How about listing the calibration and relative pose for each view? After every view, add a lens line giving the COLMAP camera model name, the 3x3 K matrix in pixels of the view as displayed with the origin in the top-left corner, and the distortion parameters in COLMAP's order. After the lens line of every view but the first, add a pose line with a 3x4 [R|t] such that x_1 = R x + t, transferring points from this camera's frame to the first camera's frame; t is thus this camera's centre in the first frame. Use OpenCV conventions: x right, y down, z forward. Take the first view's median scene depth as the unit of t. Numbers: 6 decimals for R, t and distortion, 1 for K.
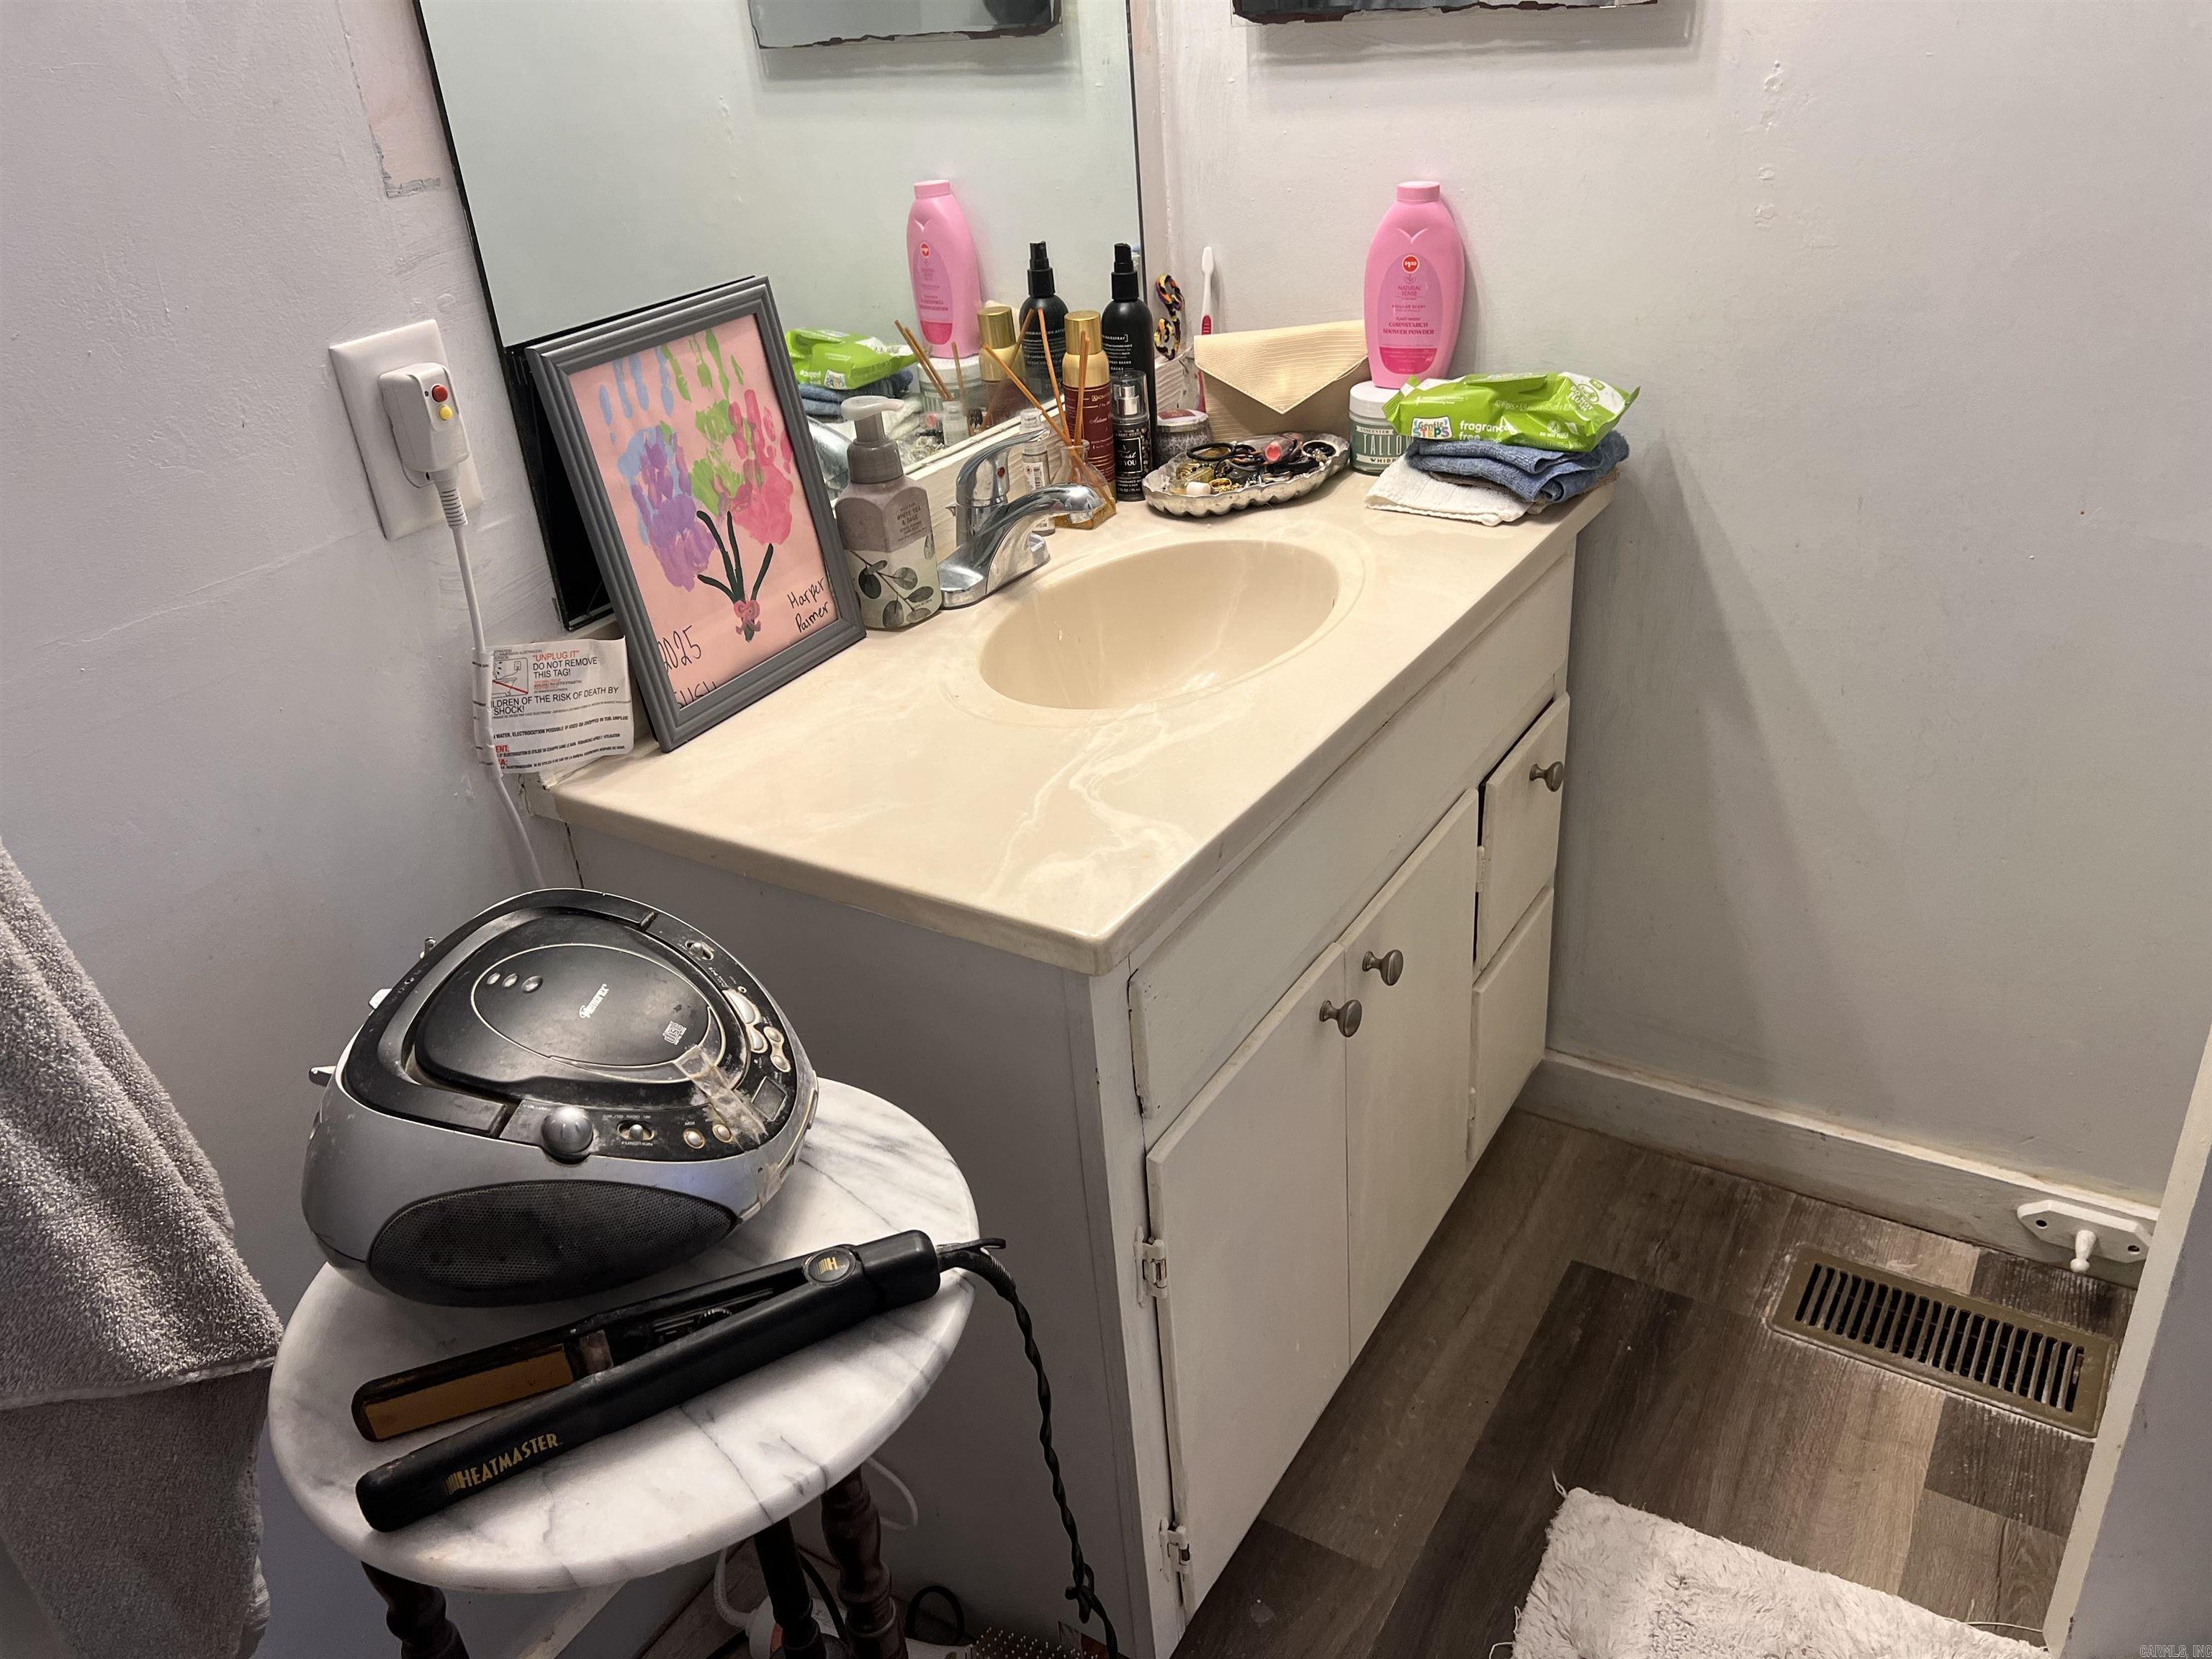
lens RADIAL K [[1710.0, 0, 1106.0], [0, 1710.0, 829.5], [0, 0, 1]] dist [-0.007576, -0.000805]
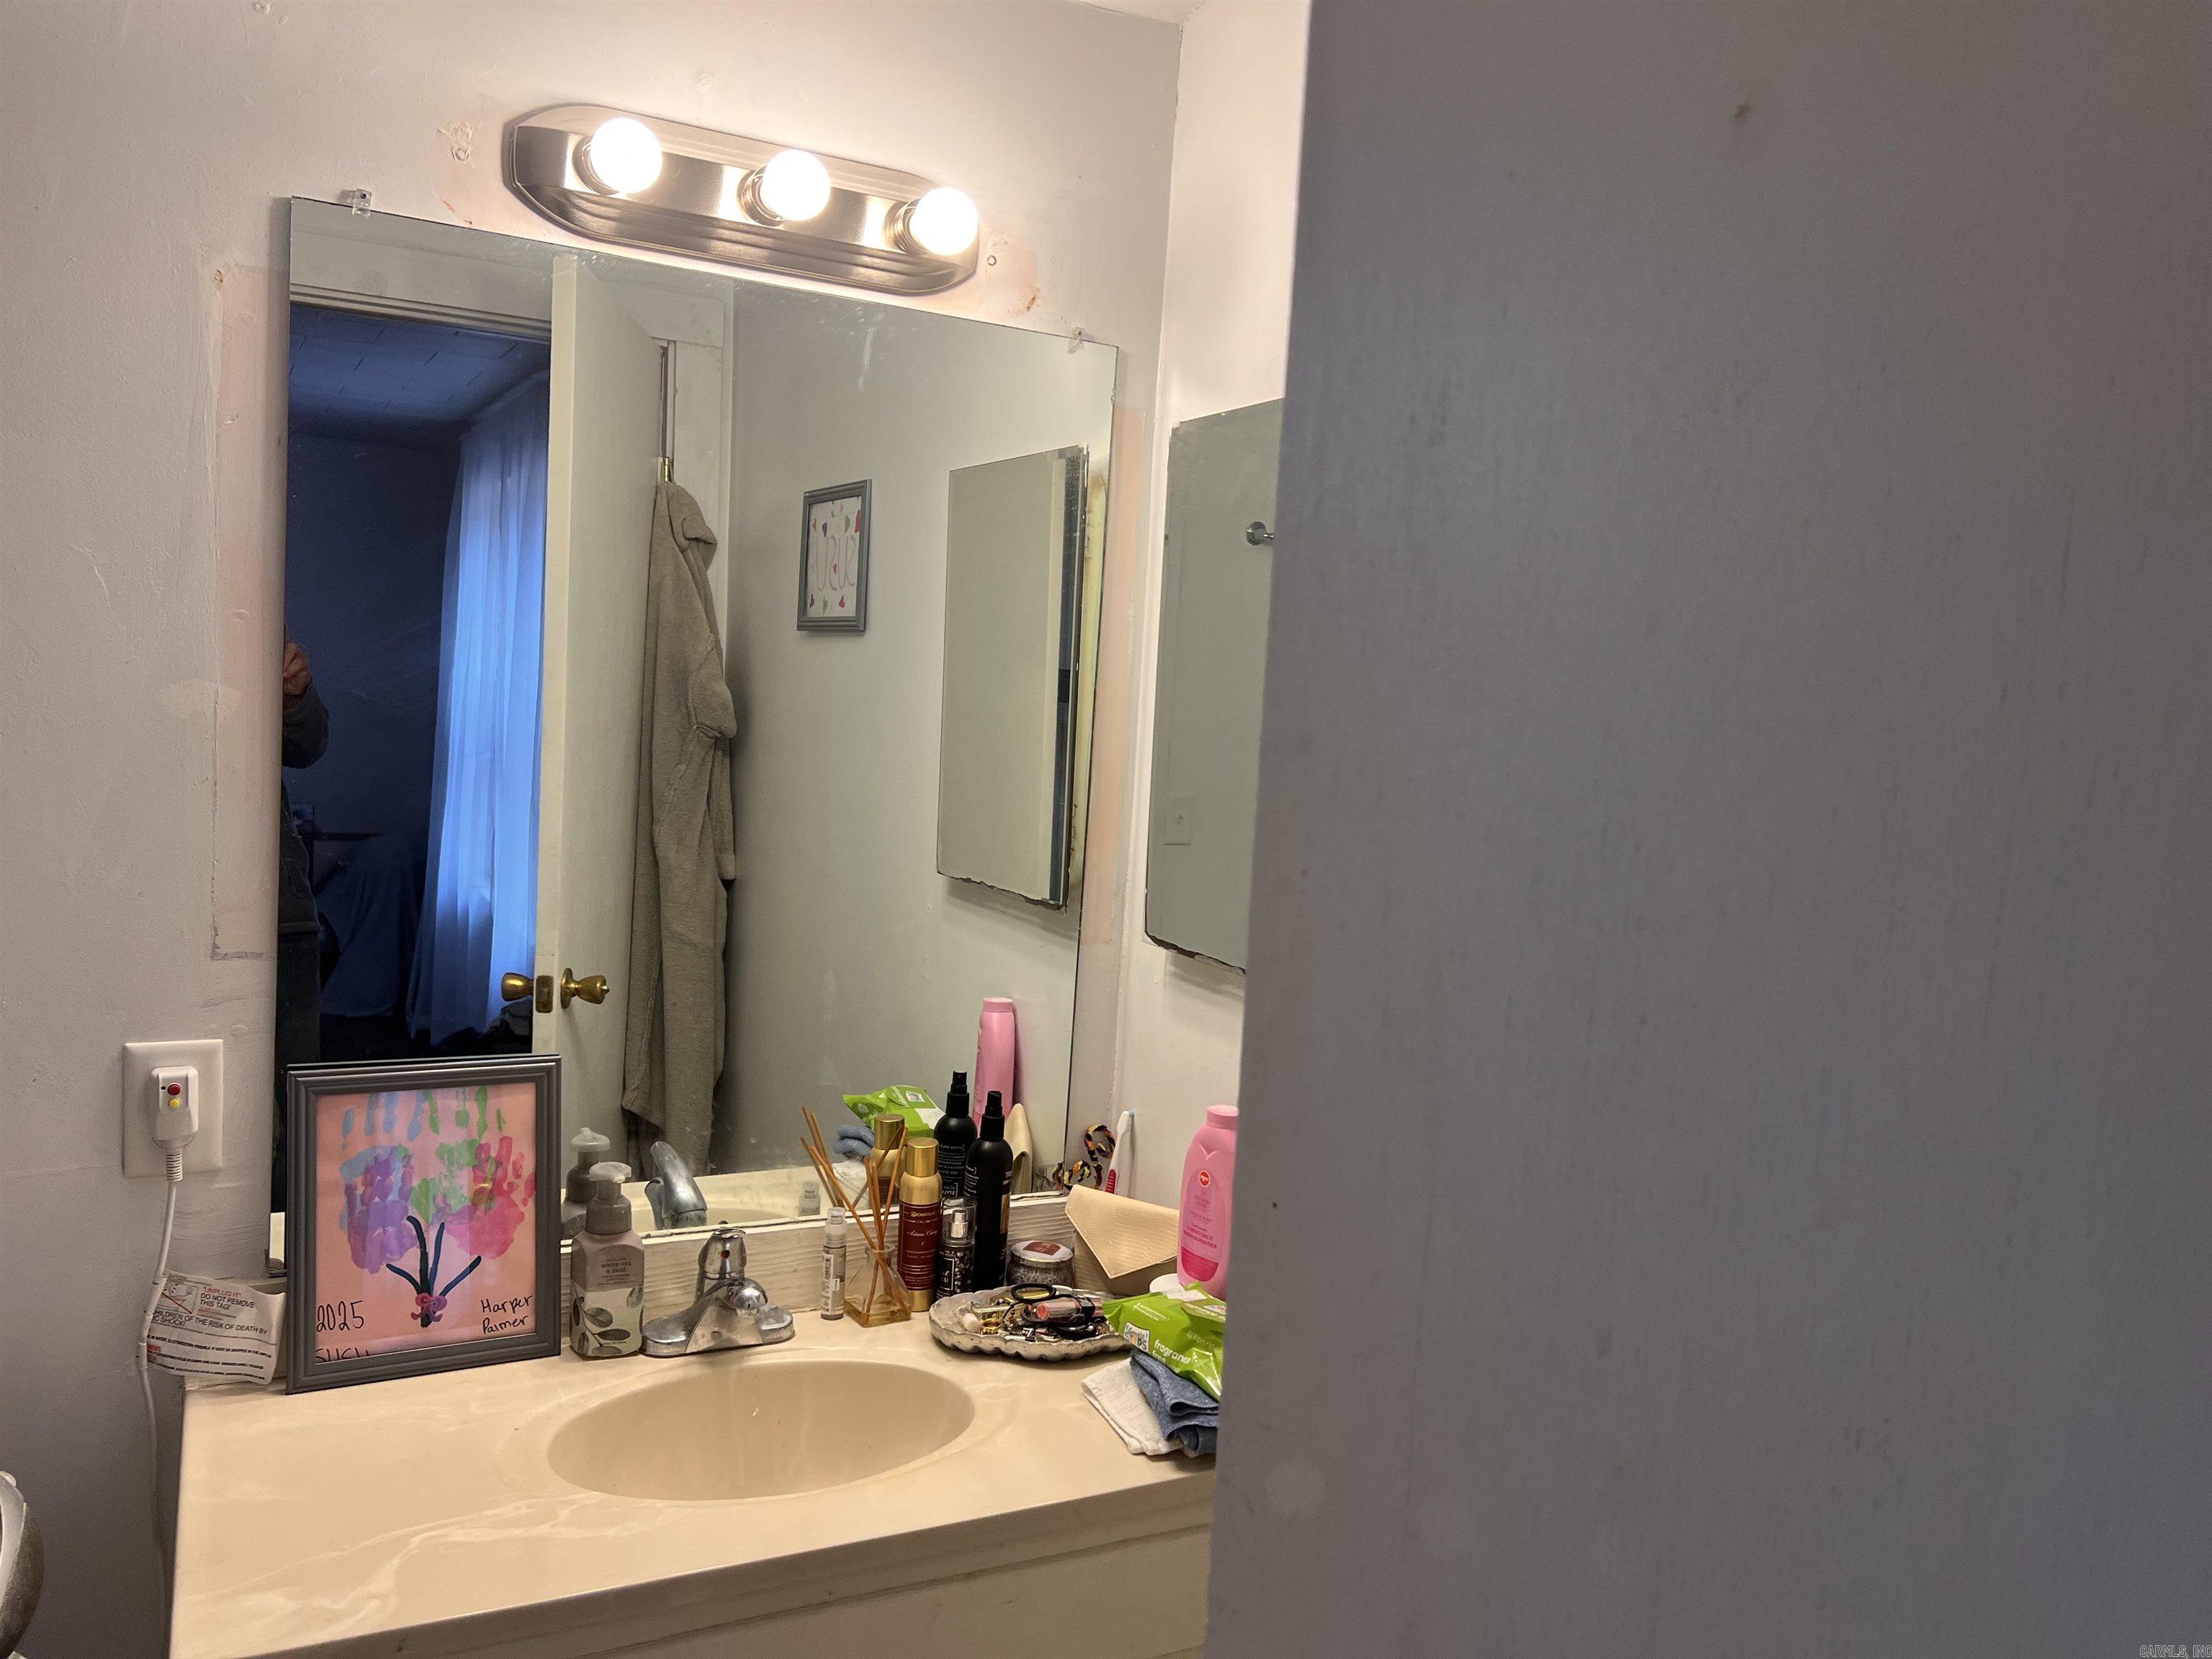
lens RADIAL K [[1646.4, 0, 1116.9], [0, 1646.4, 827.4], [0, 0, 1]] dist [0.041907, -0.006820]
pose [[0.846720, 0.169553, -0.504298, 0.771745], [-0.352383, 0.888873, -0.292800, -0.258058], [0.398612, 0.425626, 0.812374, 0.061241]]
